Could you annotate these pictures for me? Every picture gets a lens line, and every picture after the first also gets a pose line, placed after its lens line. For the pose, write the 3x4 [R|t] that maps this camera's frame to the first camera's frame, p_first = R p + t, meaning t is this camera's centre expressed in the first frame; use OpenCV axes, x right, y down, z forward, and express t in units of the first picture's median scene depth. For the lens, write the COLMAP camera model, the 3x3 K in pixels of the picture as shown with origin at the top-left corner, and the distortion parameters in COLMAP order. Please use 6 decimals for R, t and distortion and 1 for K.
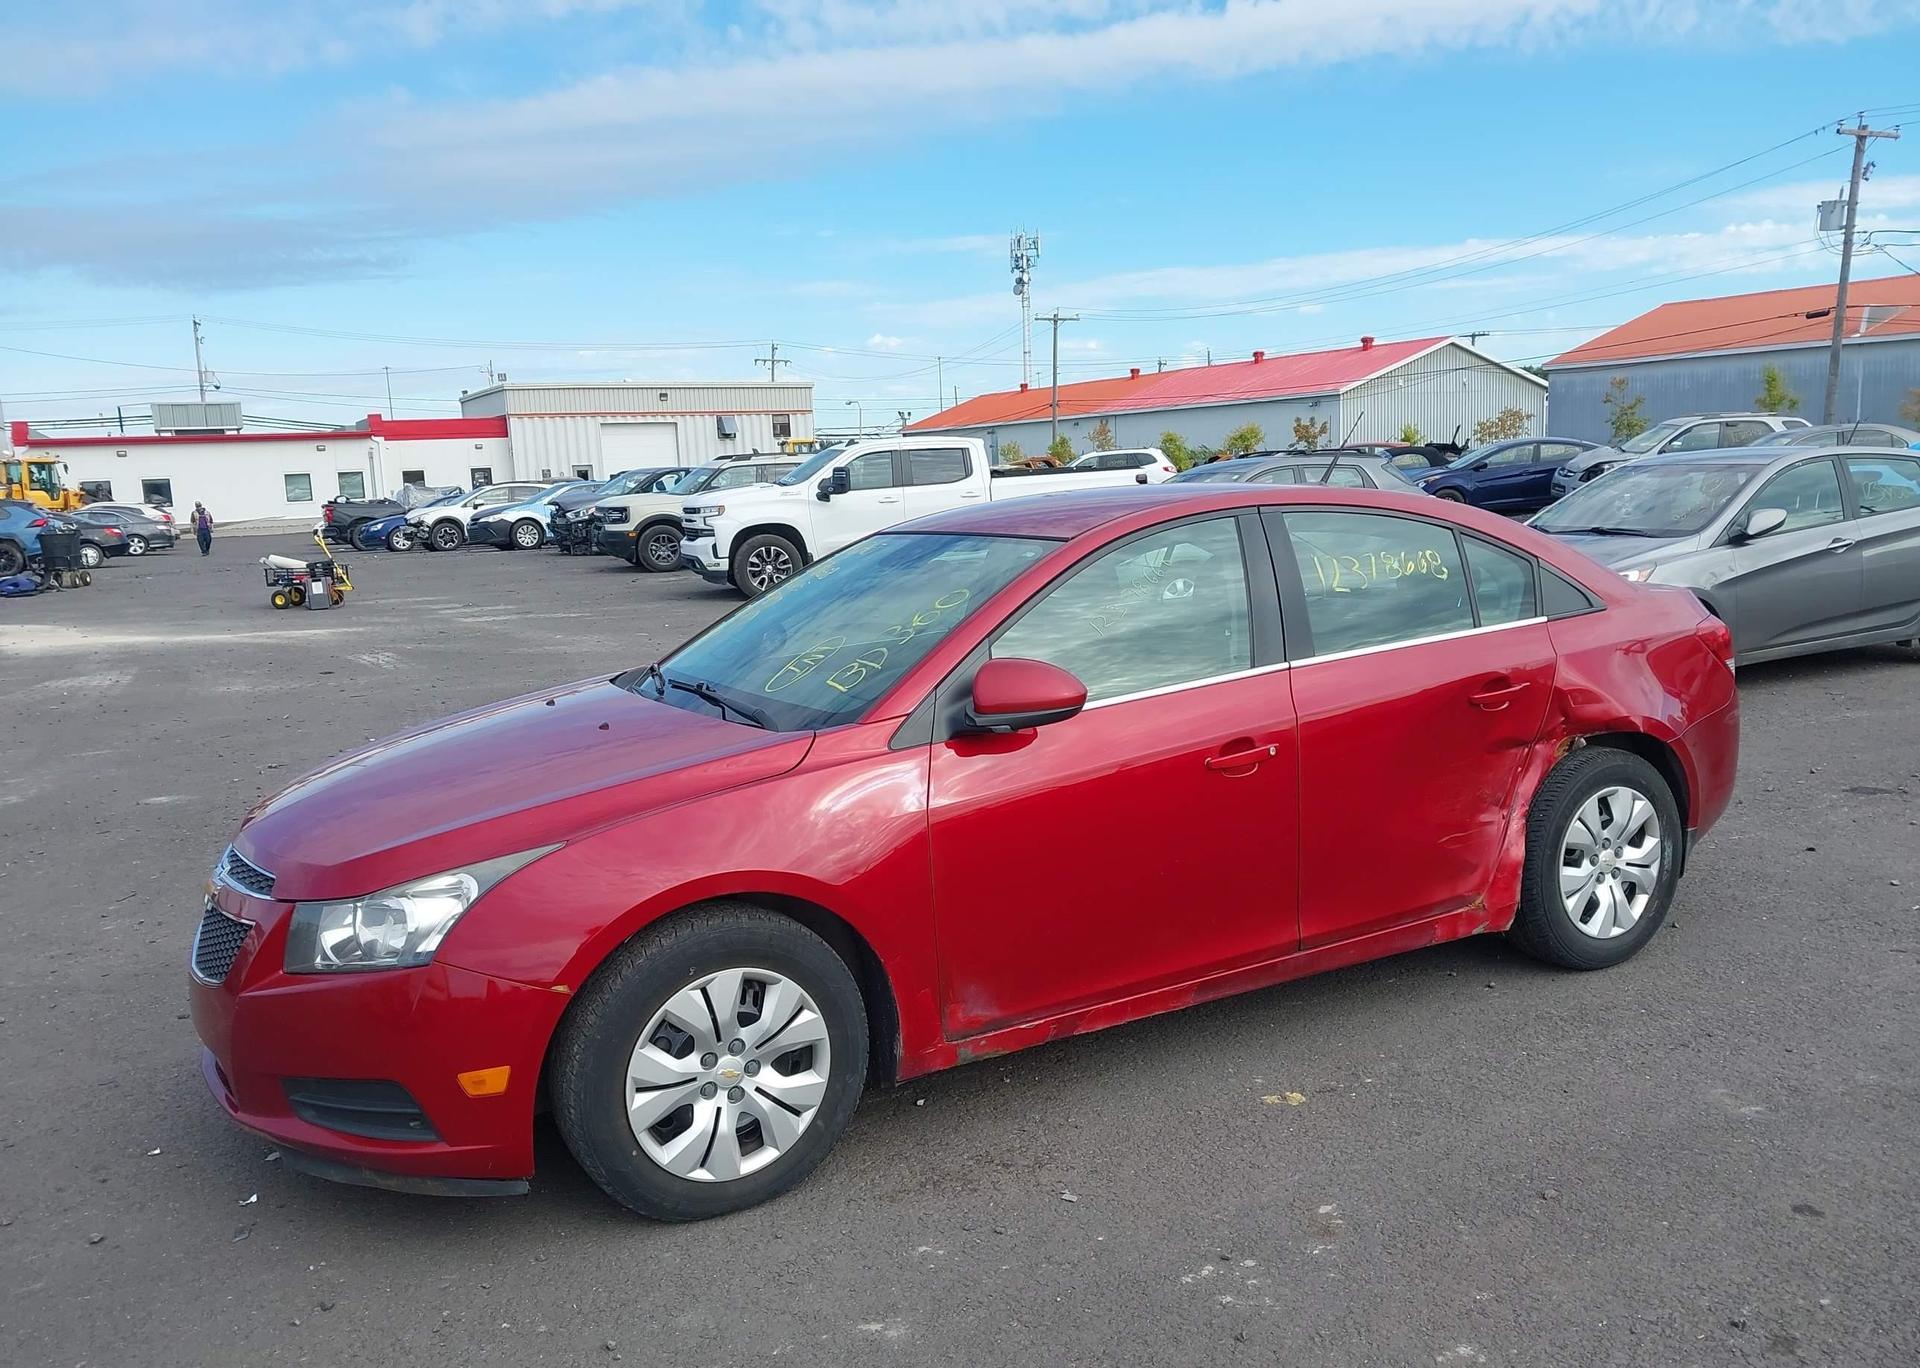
lens RADIAL K [[1503.6, 0, 970.9], [0, 1503.6, 715.9], [0, 0, 1]] dist [0.039593, -0.066070]
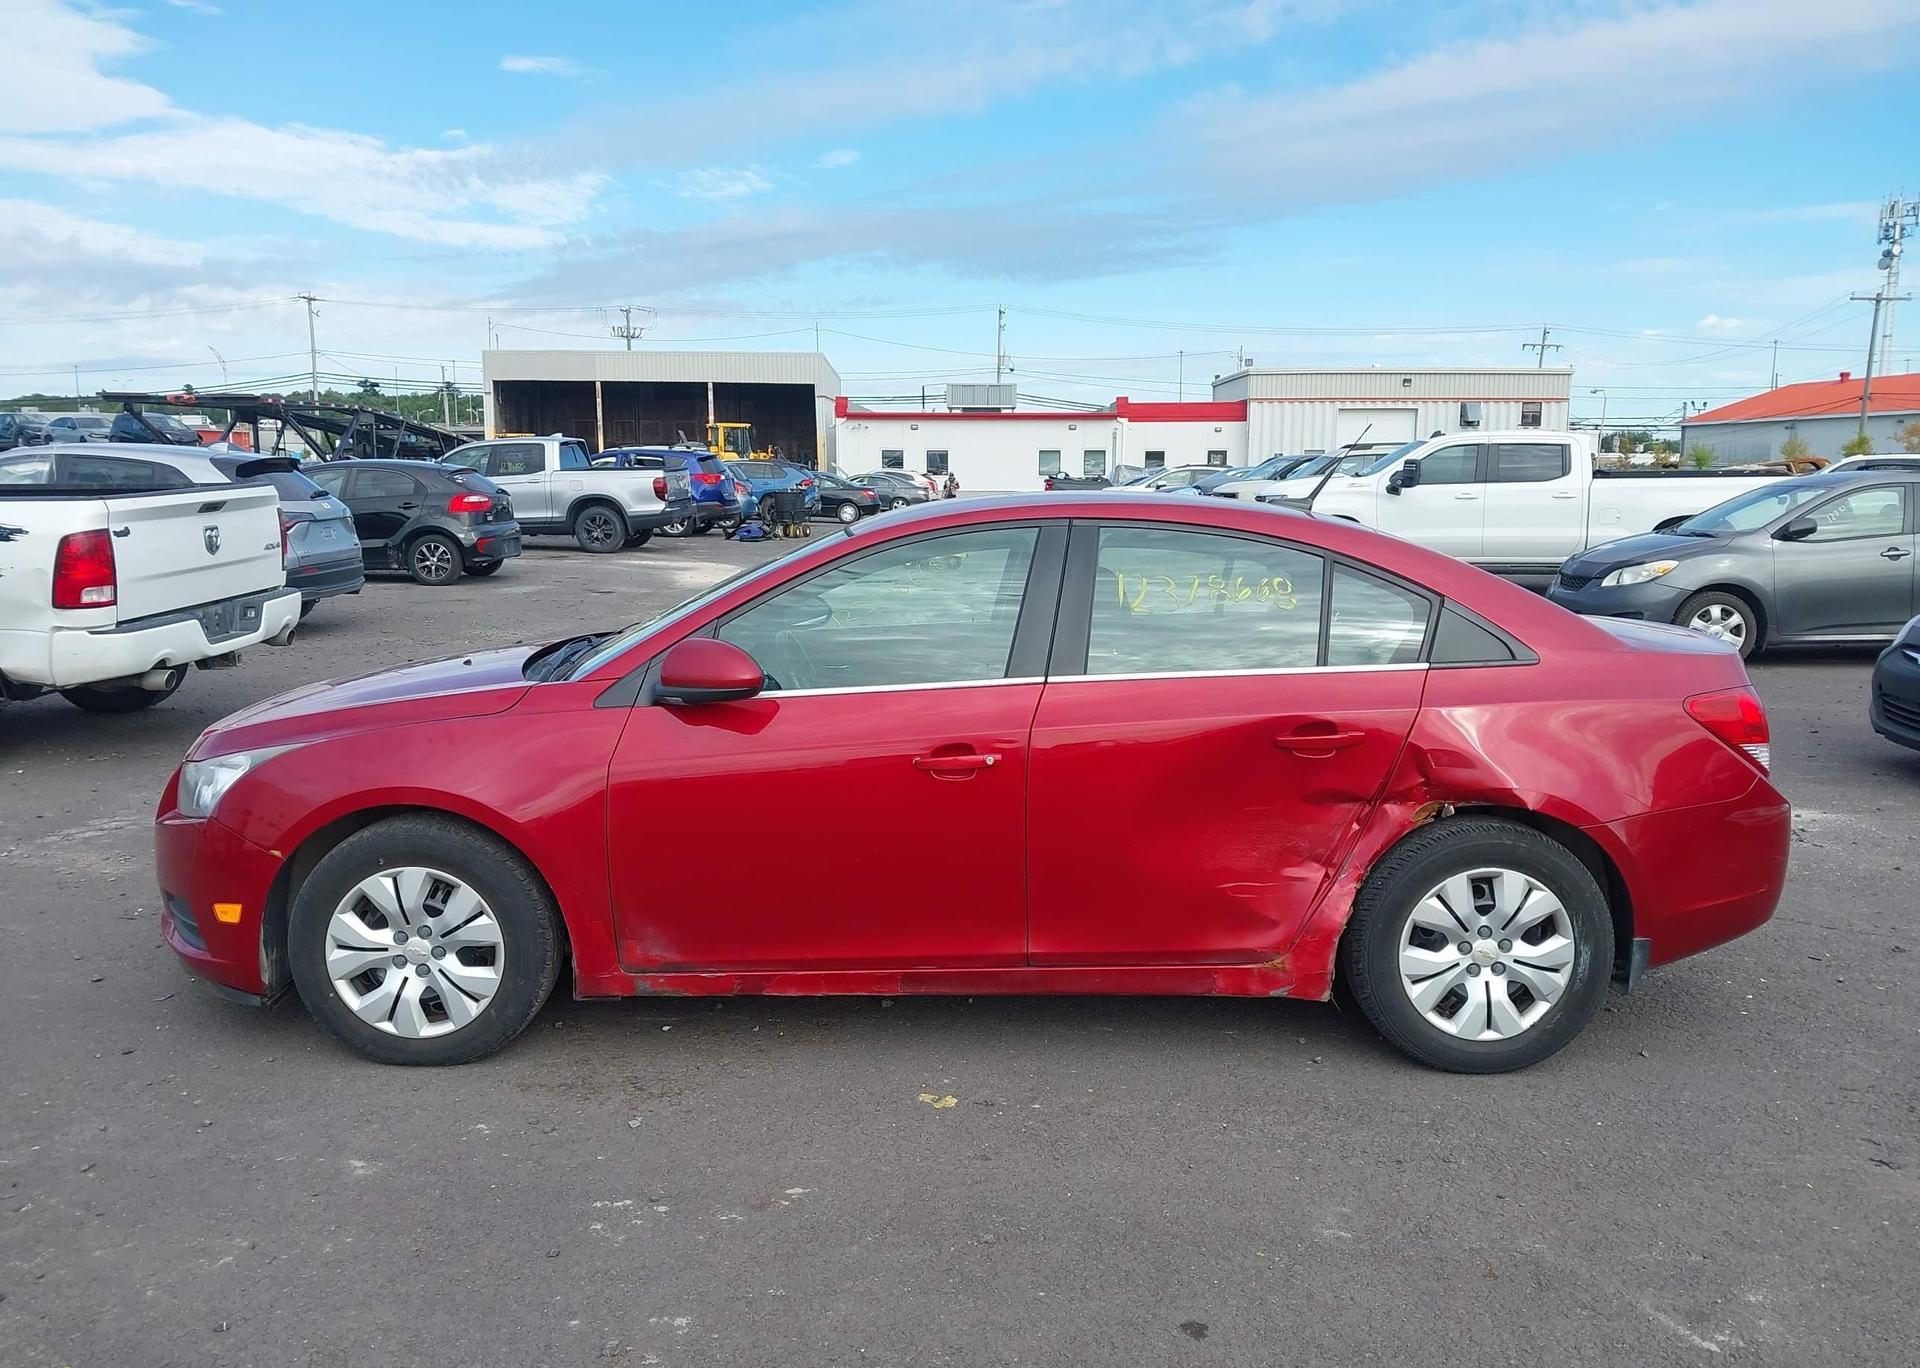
lens RADIAL K [[1515.1, 0, 959.6], [0, 1515.1, 711.5], [0, 0, 1]] dist [0.002075, -0.005071]
pose [[0.869542, 0.119597, -0.479159, 0.144556], [-0.116289, 0.992537, 0.036702, -0.009734], [0.479973, 0.023808, 0.876960, 0.023389]]
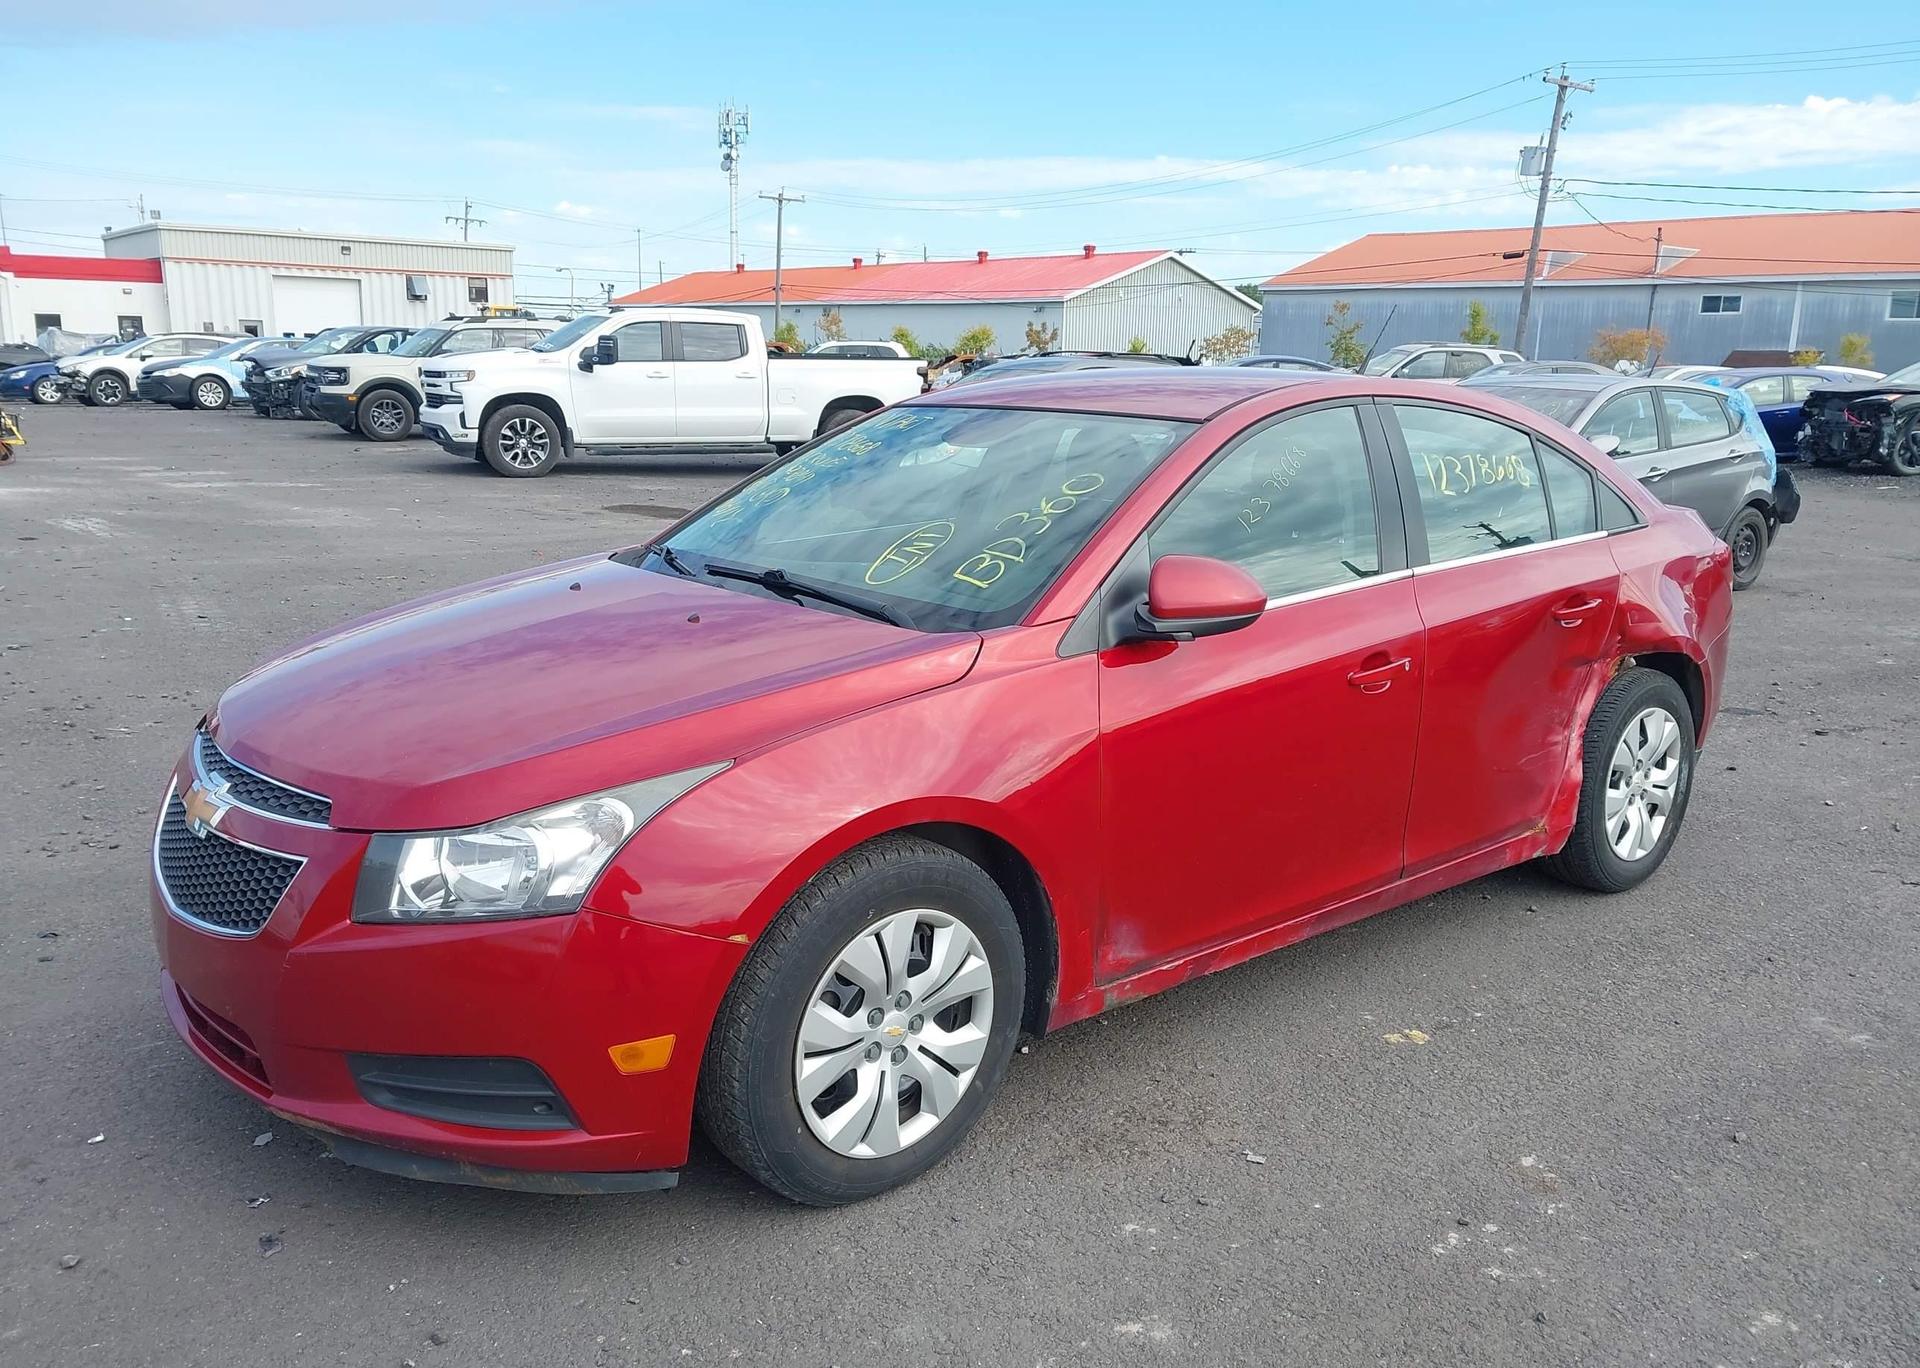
lens RADIAL K [[1515.1, 0, 959.6], [0, 1515.1, 711.5], [0, 0, 1]] dist [0.002075, -0.005071]
pose [[0.980276, 0.017336, 0.196870, -0.053999], [-0.029959, 0.997668, 0.061319, 0.000602], [-0.195348, -0.066008, 0.978510, 0.031533]]
